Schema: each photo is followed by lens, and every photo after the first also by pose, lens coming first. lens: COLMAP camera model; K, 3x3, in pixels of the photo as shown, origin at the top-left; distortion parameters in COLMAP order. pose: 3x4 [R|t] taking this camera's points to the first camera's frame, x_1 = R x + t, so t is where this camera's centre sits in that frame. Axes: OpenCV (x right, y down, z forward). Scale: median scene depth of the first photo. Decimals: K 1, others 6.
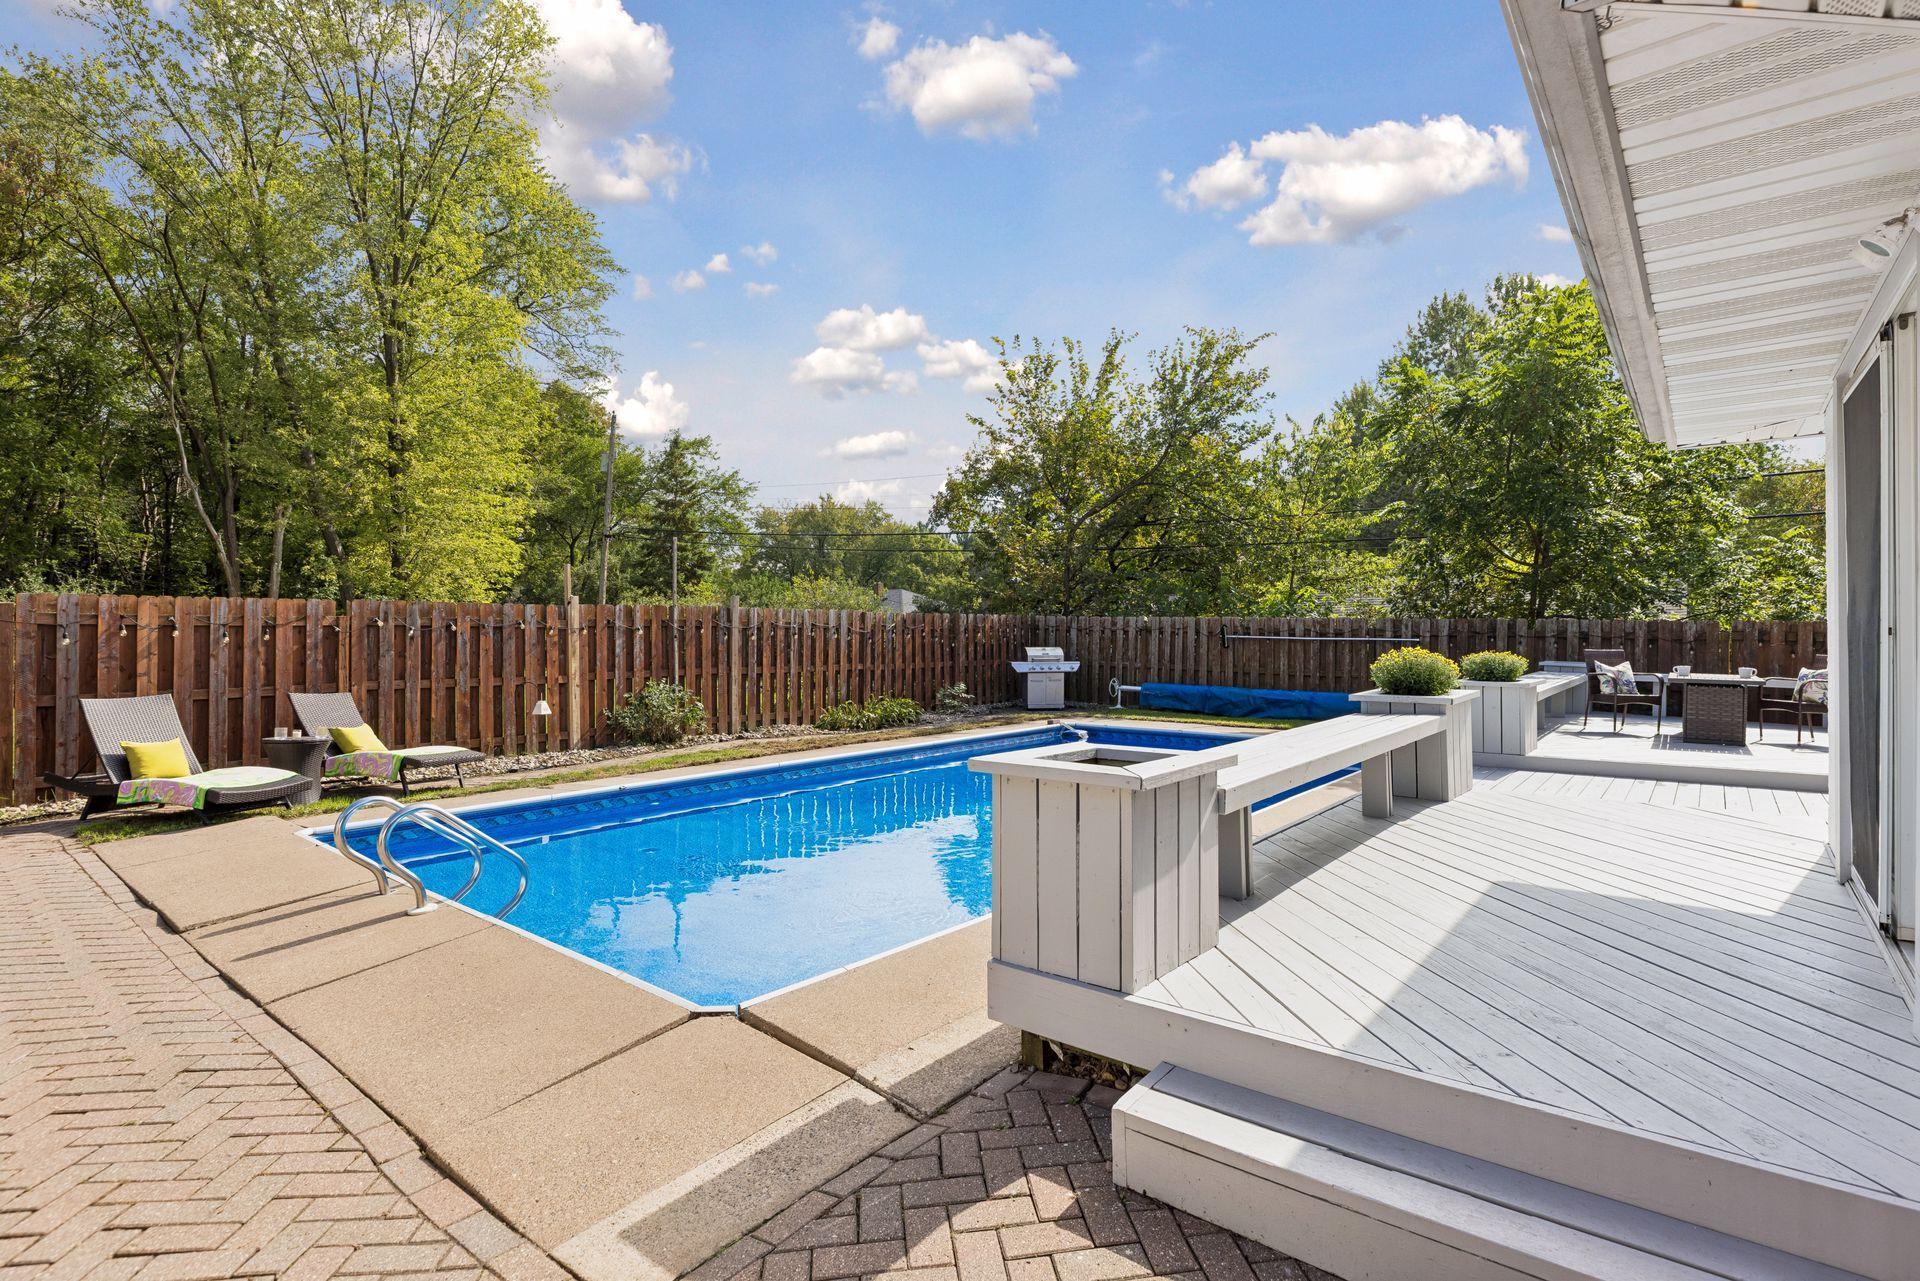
lens RADIAL K [[909.2, 0, 966.0], [0, 909.2, 628.9], [0, 0, 1]] dist [-0.000761, -0.000052]
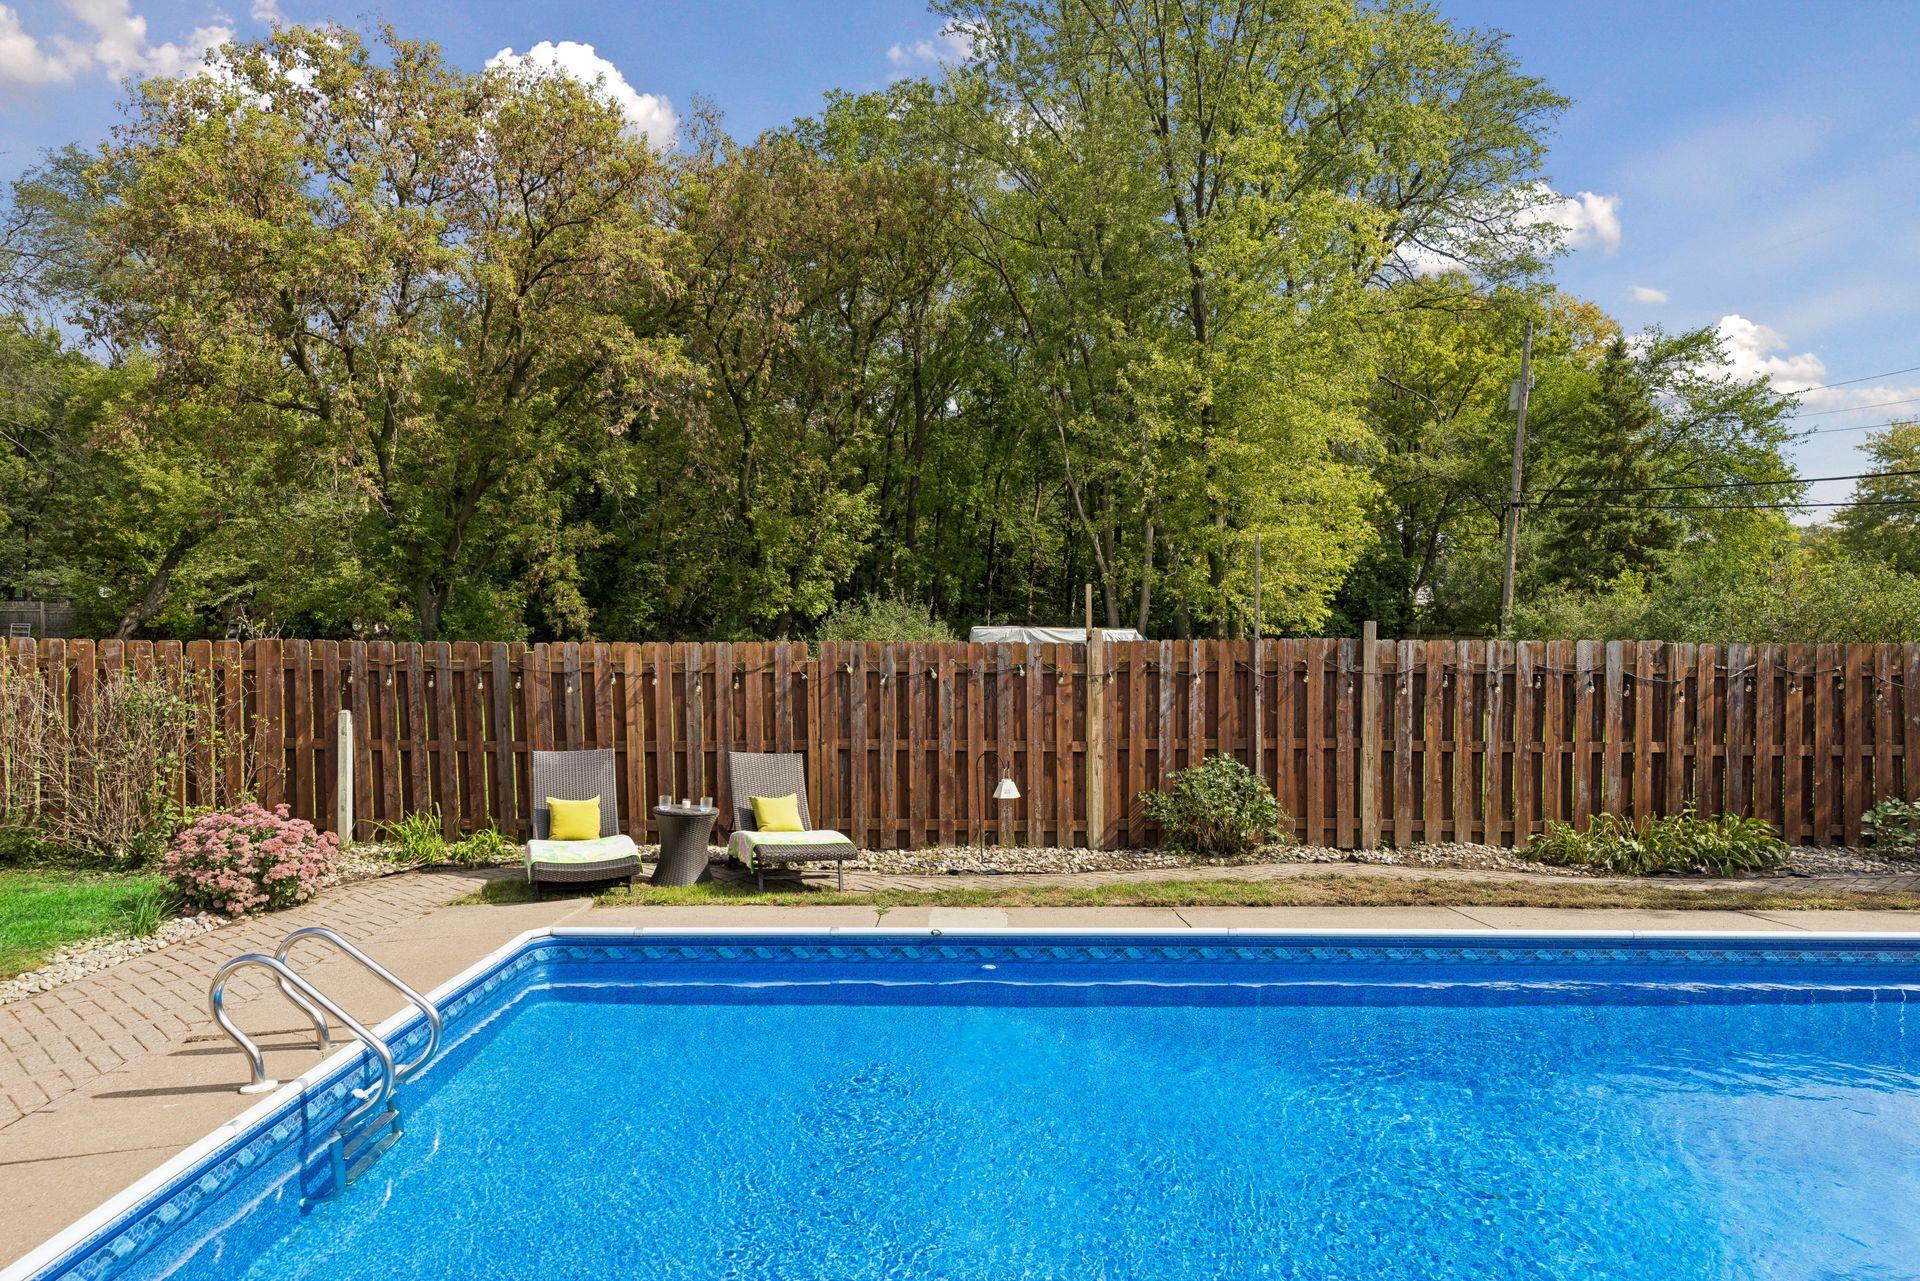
lens RADIAL K [[1251.1, 0, 960.0], [0, 1251.1, 640.5], [0, 0, 1]] dist [0.005501, 0.001766]
pose [[0.633363, 0.007089, -0.773823, 0.243385], [0.000719, 0.999952, 0.009749, -0.035638], [0.773855, -0.006731, 0.633327, 0.295705]]
